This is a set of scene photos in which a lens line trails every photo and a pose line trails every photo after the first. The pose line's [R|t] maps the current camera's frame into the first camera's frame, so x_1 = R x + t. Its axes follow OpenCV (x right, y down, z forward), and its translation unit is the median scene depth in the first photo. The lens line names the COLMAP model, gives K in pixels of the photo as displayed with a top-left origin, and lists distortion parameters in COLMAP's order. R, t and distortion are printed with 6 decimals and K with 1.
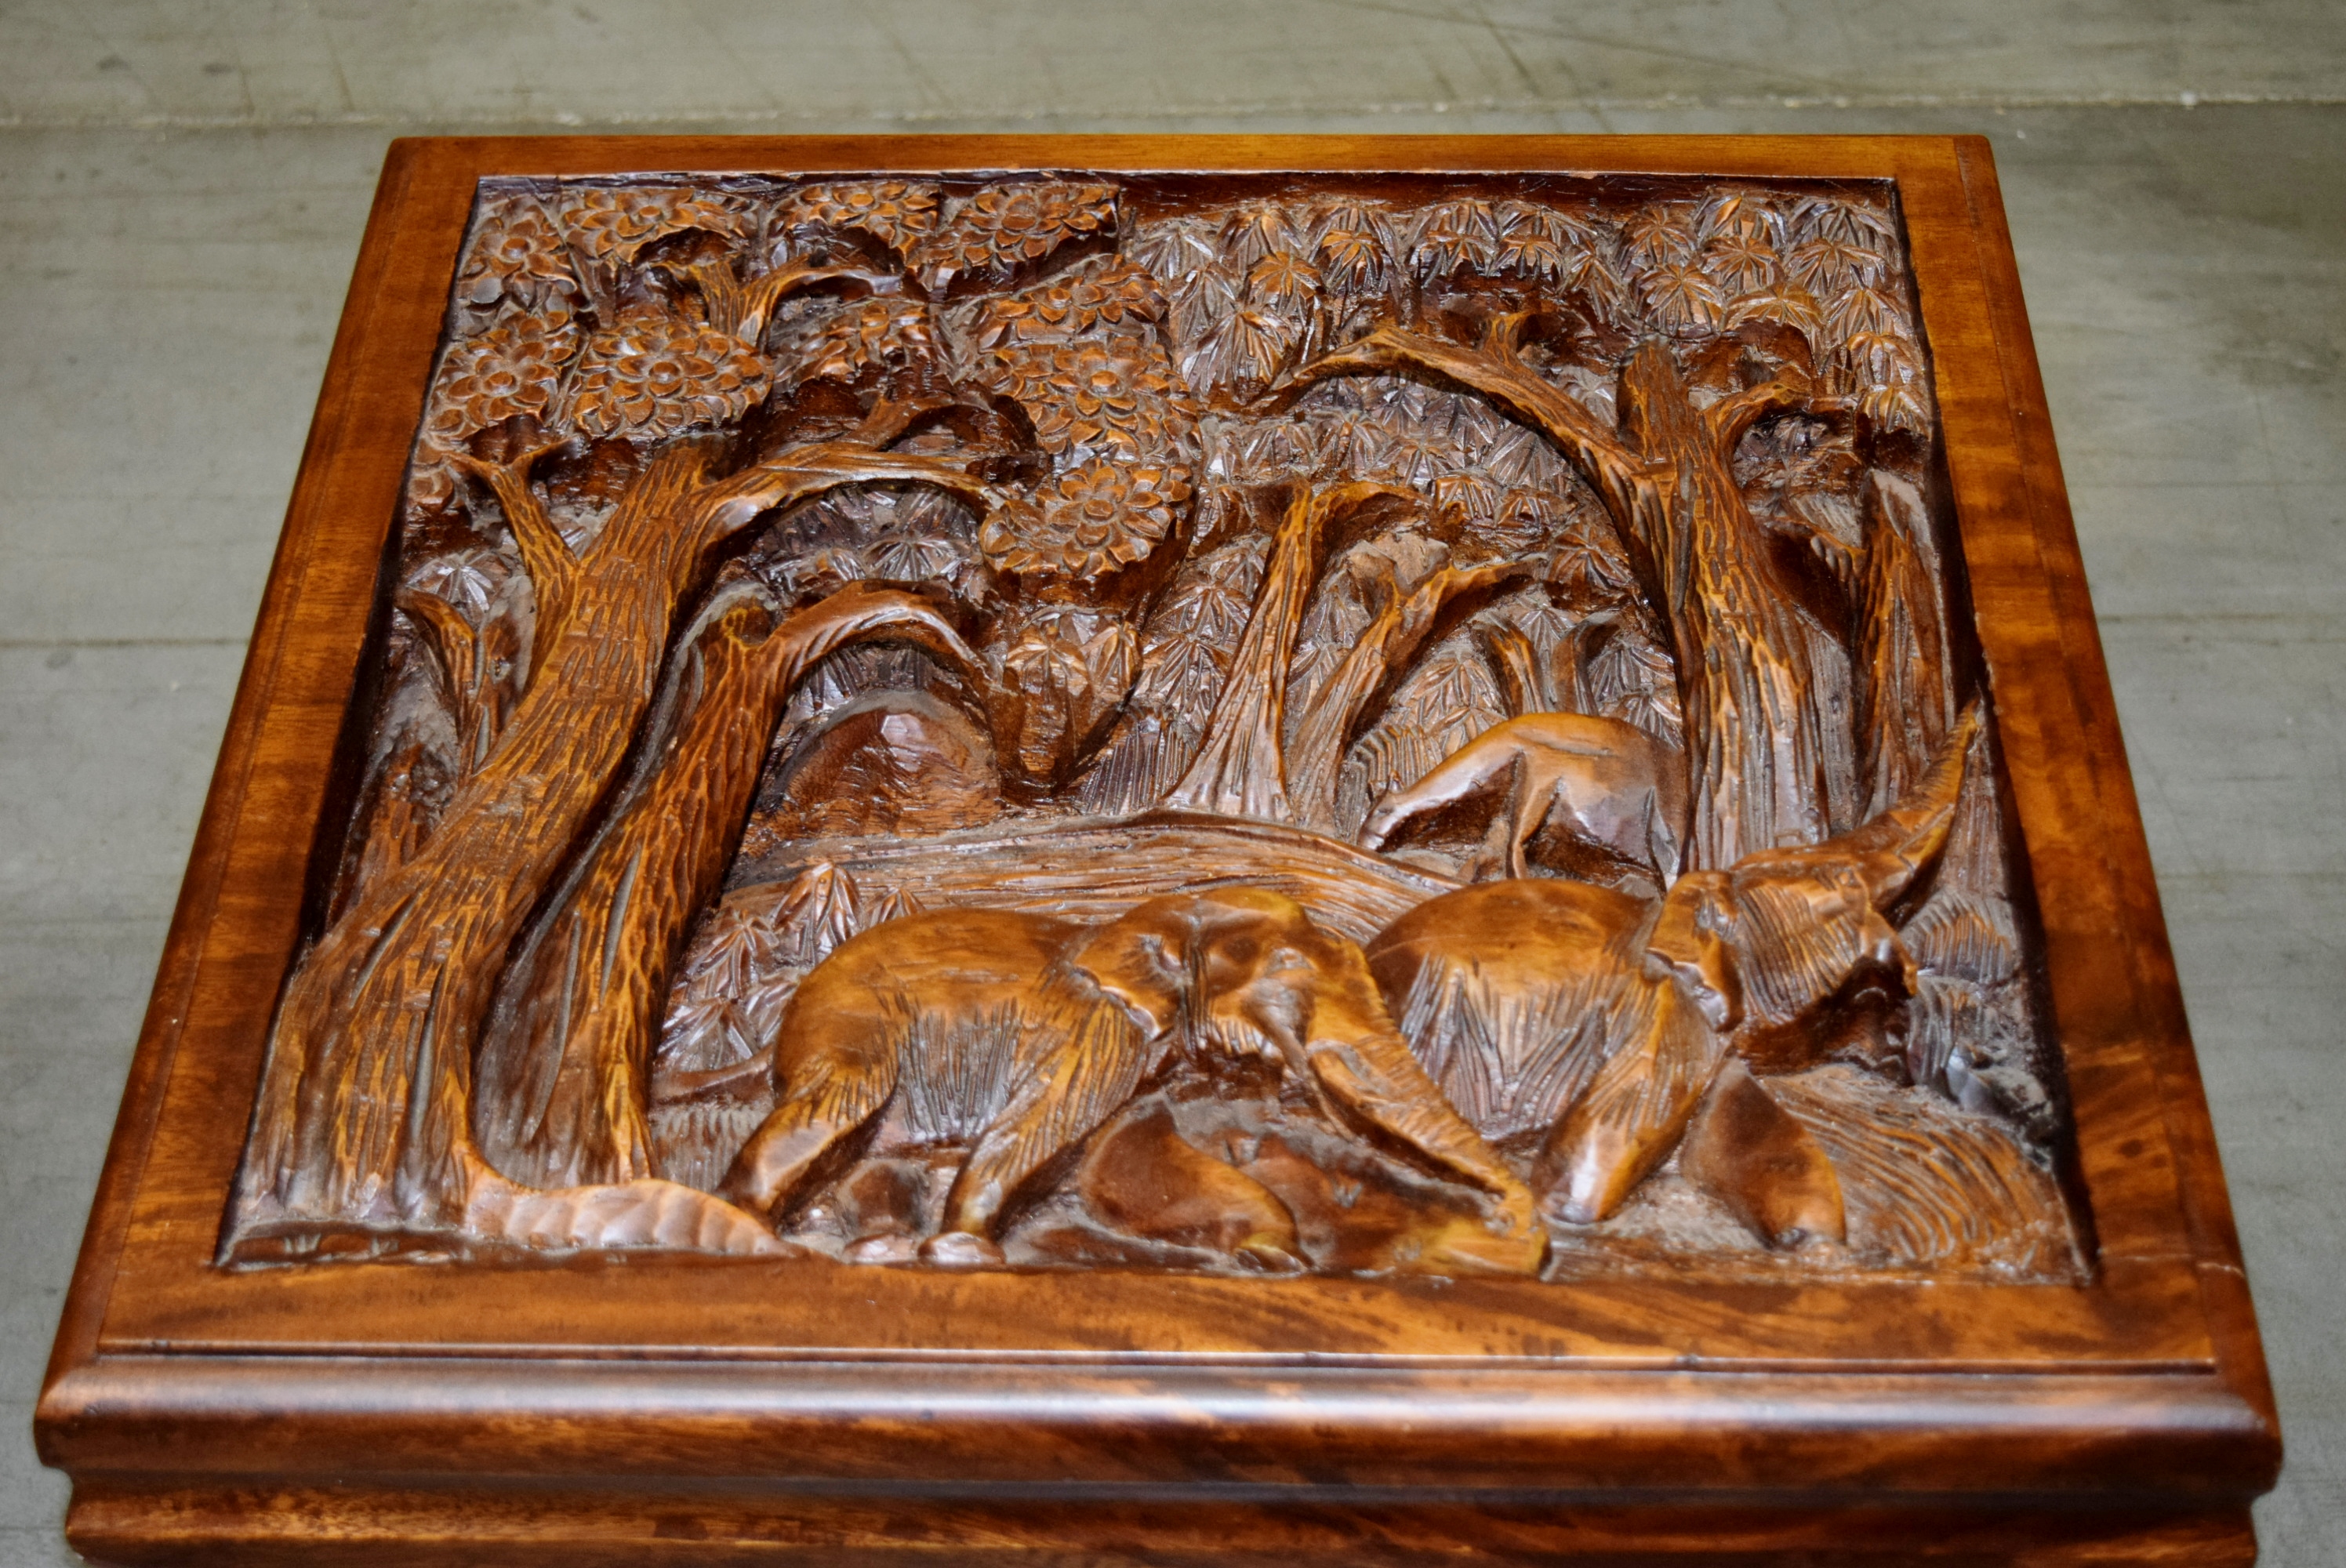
lens RADIAL K [[4017.9, 0, 1173.0], [0, 4017.9, 784.0], [0, 0, 1]] dist [-0.017439, -0.048180]
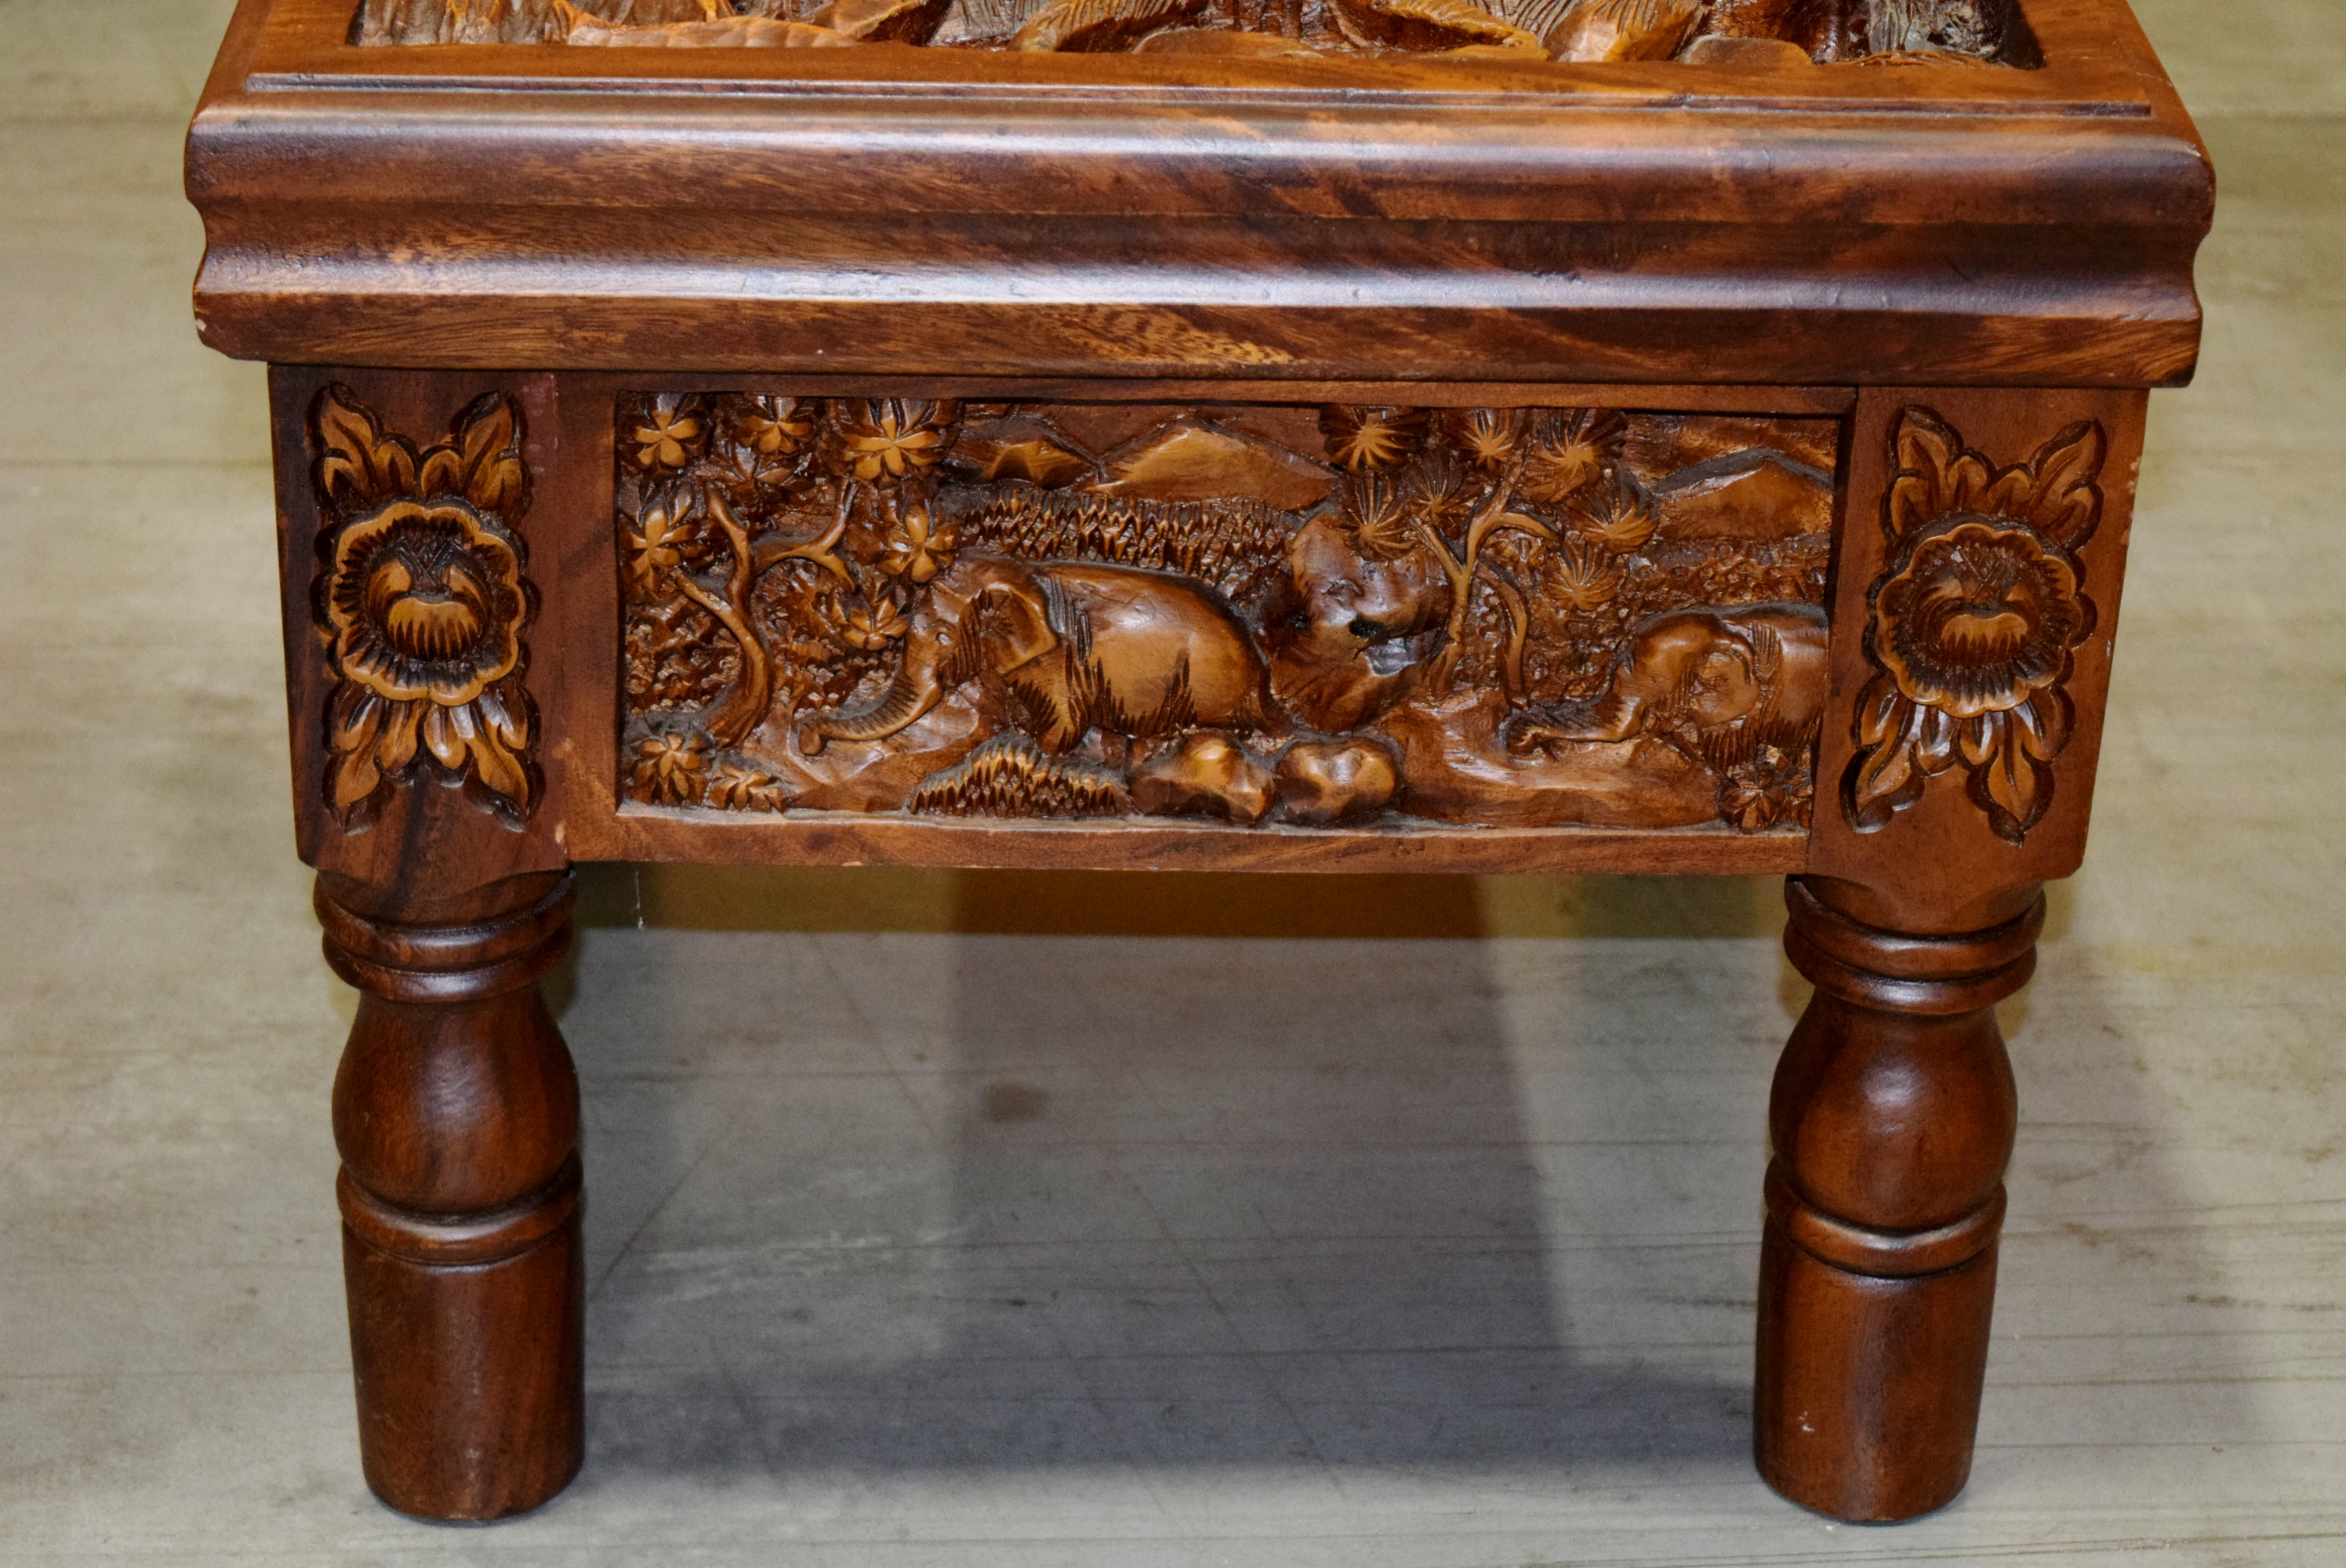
lens RADIAL K [[5332.5, 0, 1173.0], [0, 5332.5, 784.0], [0, 0, 1]] dist [-0.057762, 0.016663]
pose [[0.998755, 0.004015, 0.049727, -0.066974], [0.009330, 0.964137, -0.265242, 0.557897], [-0.049008, 0.265375, 0.962899, -0.286707]]
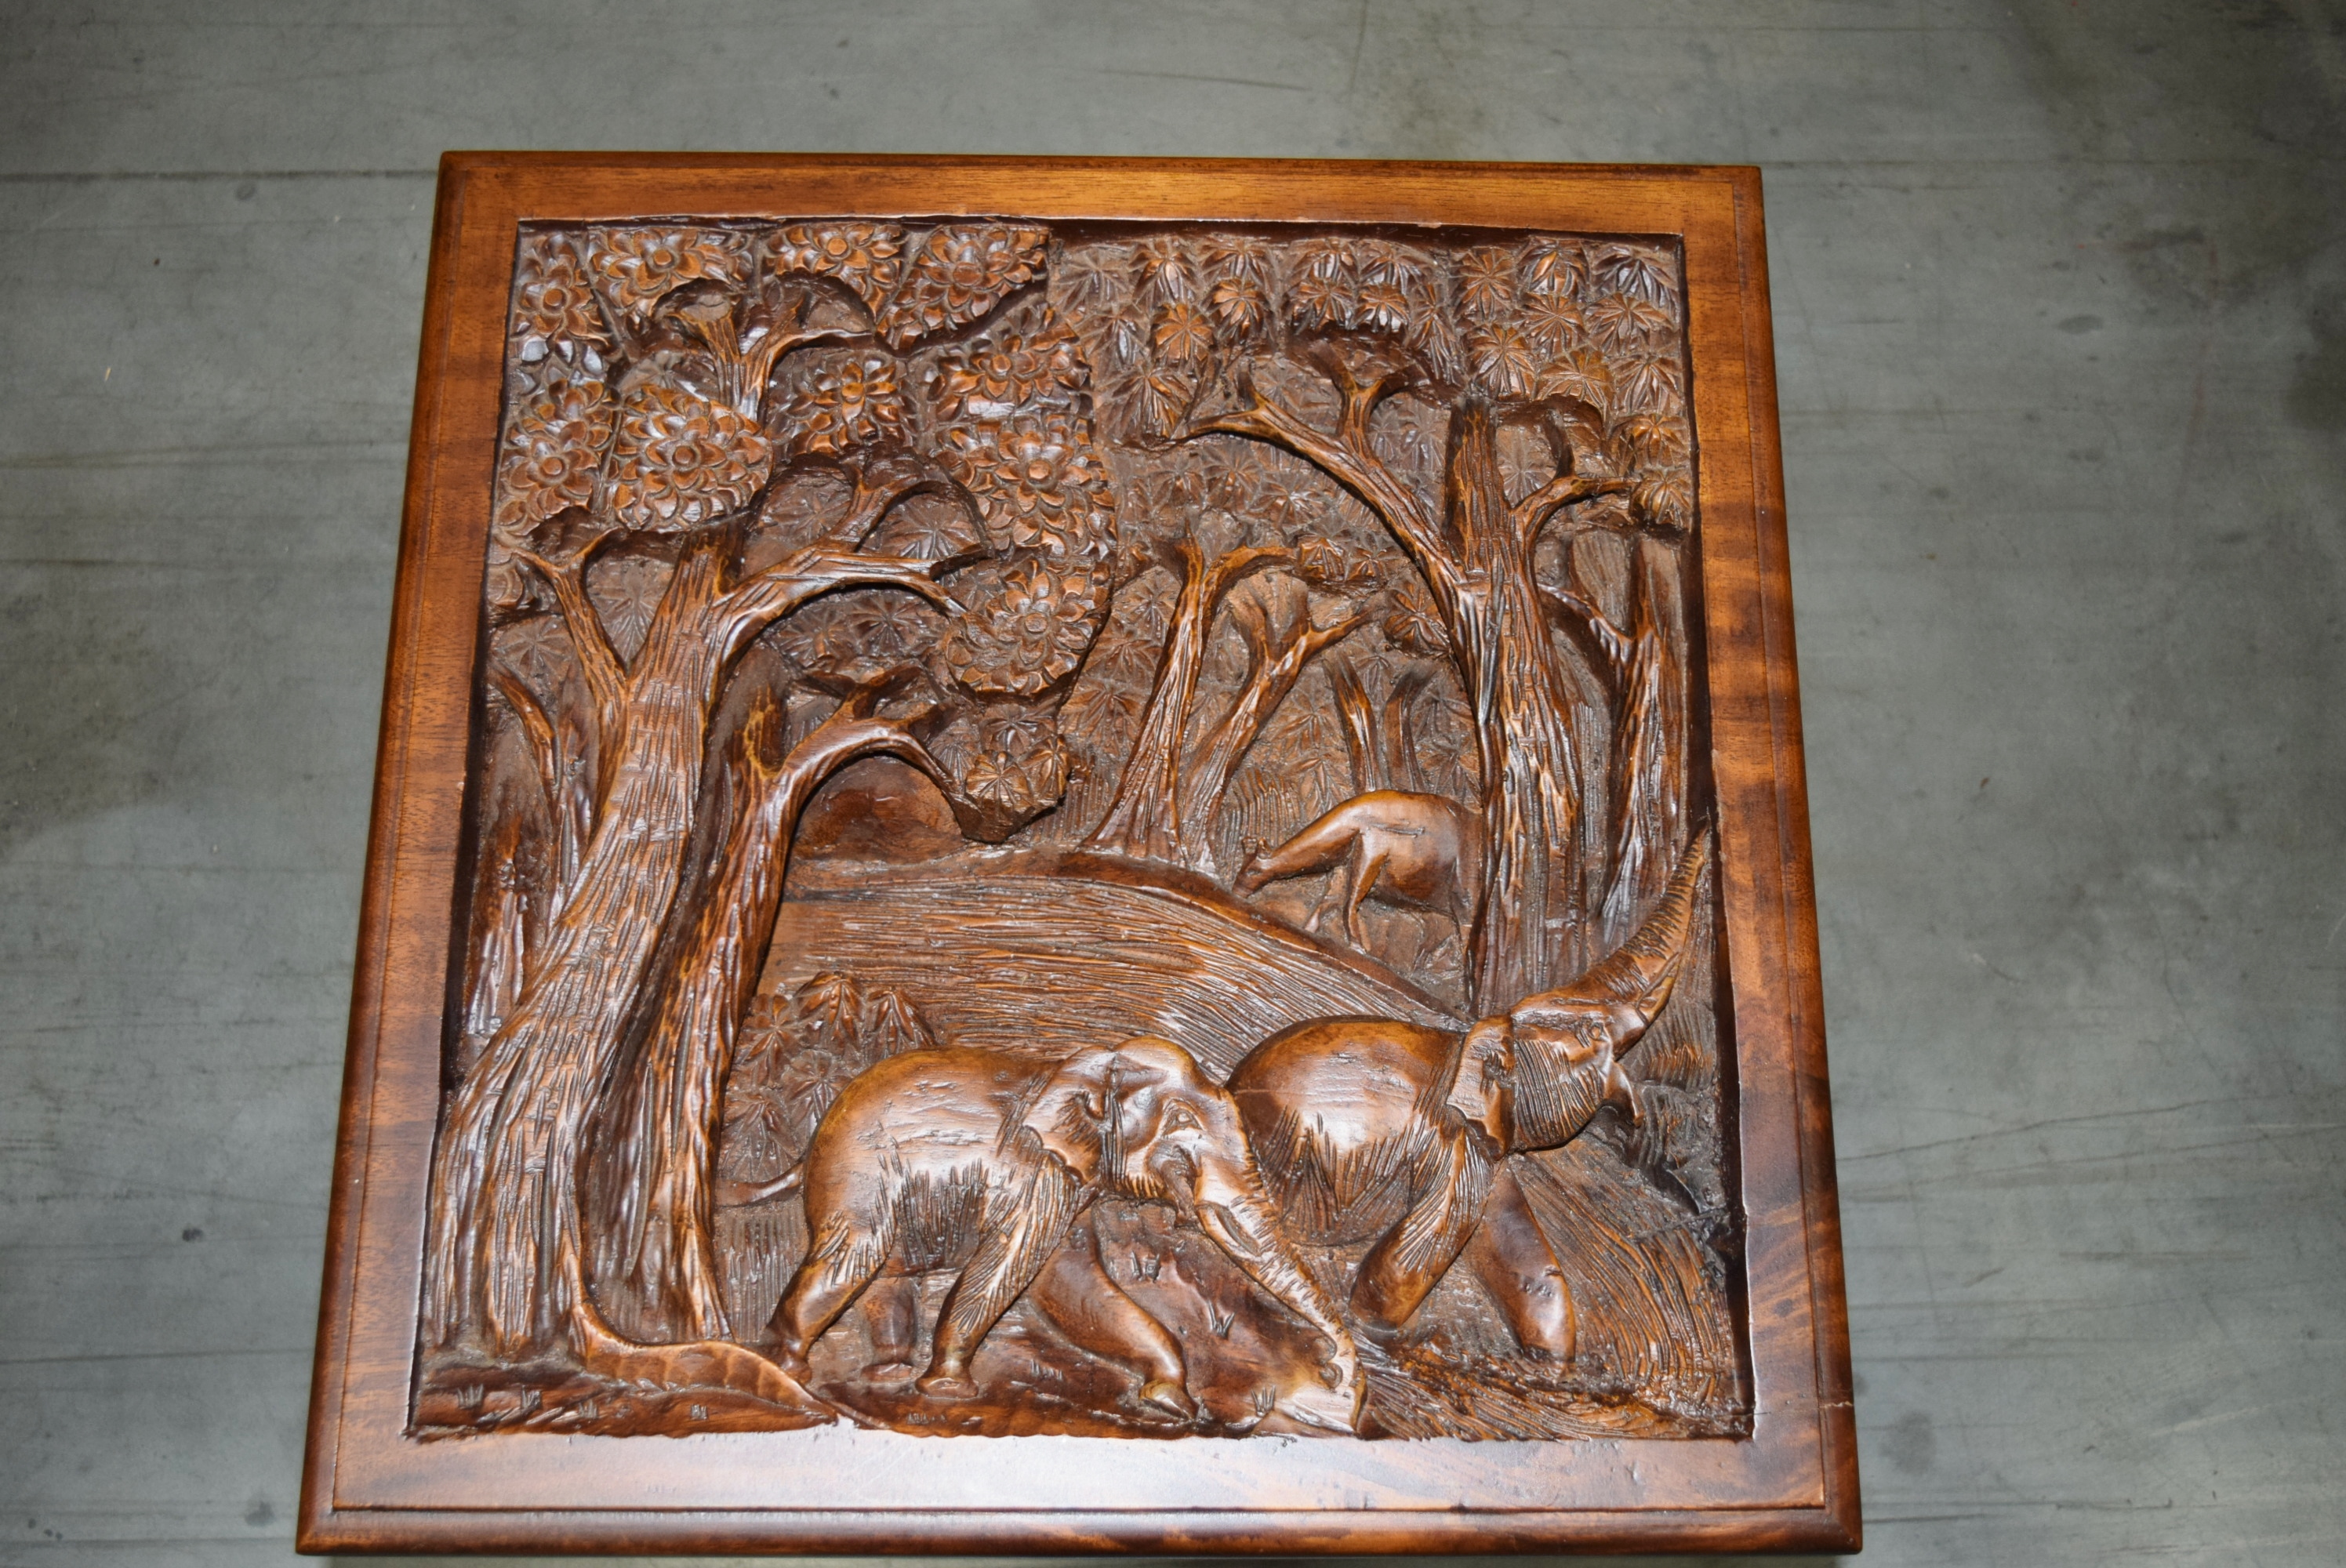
lens RADIAL K [[2470.9, 0, 1173.0], [0, 2470.9, 784.0], [0, 0, 1]] dist [-0.015118, -0.028240]
pose [[0.999322, -0.003255, 0.036667, -0.004037], [-0.015023, 0.873296, 0.486958, -0.391054], [-0.033606, -0.487179, 0.872655, 0.280964]]
